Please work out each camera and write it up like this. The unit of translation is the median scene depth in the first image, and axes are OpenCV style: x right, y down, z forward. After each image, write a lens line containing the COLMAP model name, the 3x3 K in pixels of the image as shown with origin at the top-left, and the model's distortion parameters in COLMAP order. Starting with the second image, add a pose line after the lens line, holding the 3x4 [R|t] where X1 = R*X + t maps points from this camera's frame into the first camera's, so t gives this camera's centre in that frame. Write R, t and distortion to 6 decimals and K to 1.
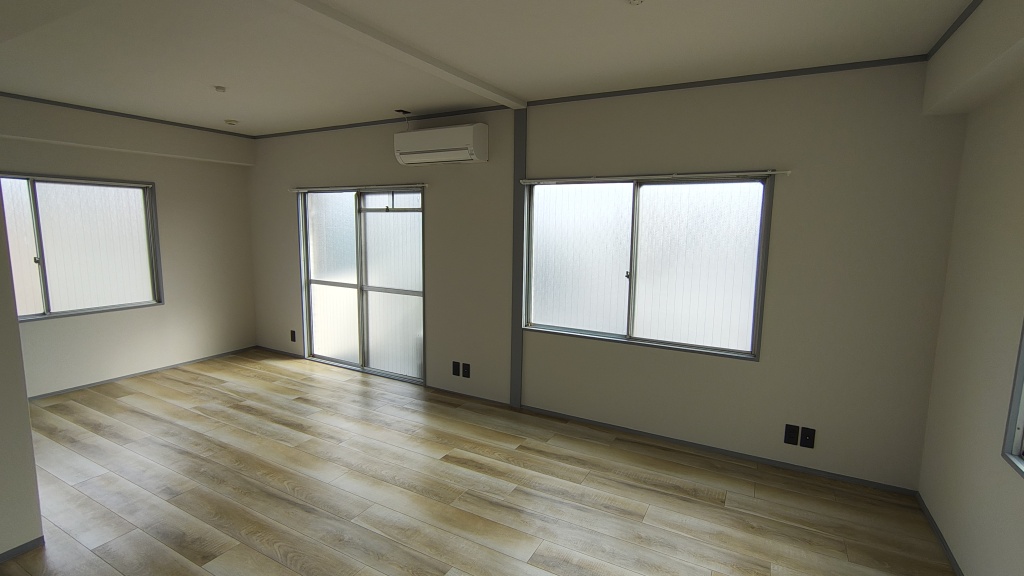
lens RADIAL K [[474.3, 0, 507.7], [0, 474.3, 287.5], [0, 0, 1]] dist [0.000258, 0.000457]
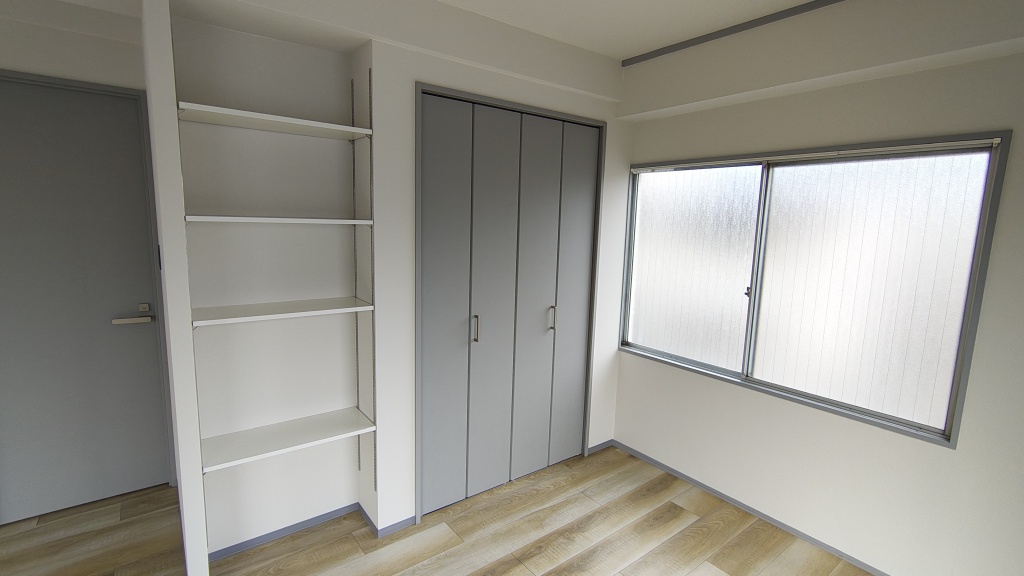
lens RADIAL K [[466.4, 0, 512.0], [0, 466.4, 288.0], [0, 0, 1]] dist [0.000162, 0.000206]
pose [[-0.391576, 0.108948, -0.913673, -0.275739], [-0.155557, 0.970835, 0.182432, -0.116846], [0.906901, 0.213565, -0.363208, 0.865026]]
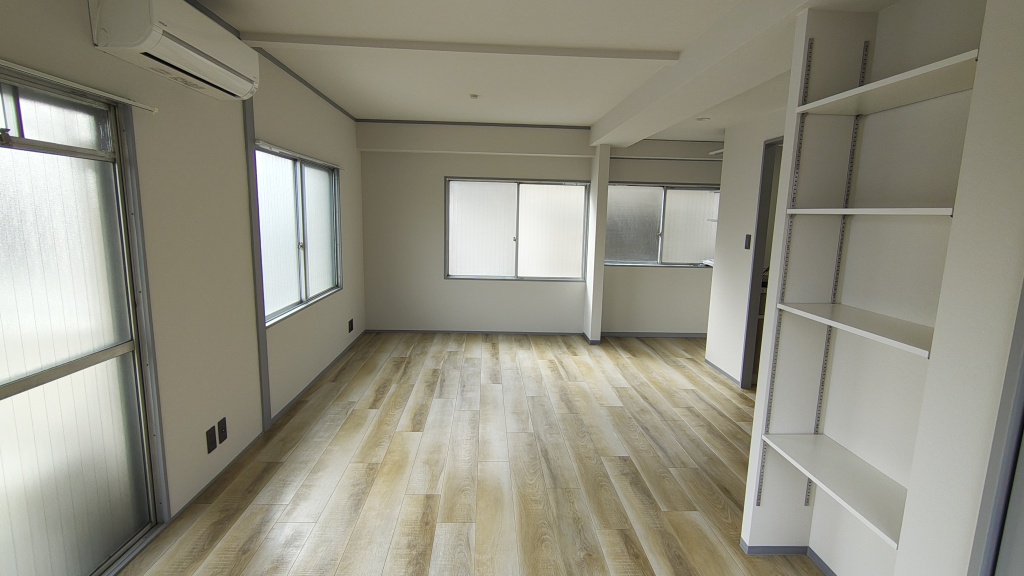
lens RADIAL K [[474.3, 0, 507.7], [0, 474.3, 287.5], [0, 0, 1]] dist [0.000258, 0.000457]
pose [[-0.525474, -0.155606, 0.836459, -0.748894], [0.081950, 0.969305, 0.231801, -0.117110], [-0.846854, 0.190353, -0.496593, 0.921142]]
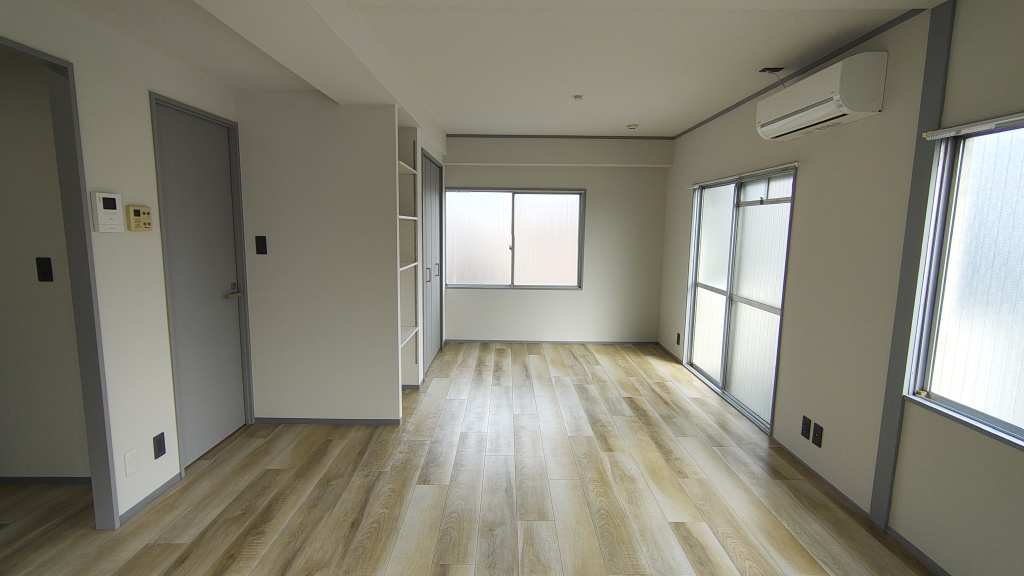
lens RADIAL K [[474.3, 0, 507.7], [0, 474.3, 287.5], [0, 0, 1]] dist [0.000258, 0.000457]
pose [[0.488156, 0.107371, -0.866126, 0.247574], [-0.121697, 0.991082, 0.054272, -0.014099], [0.864230, 0.078912, 0.496870, 0.263134]]
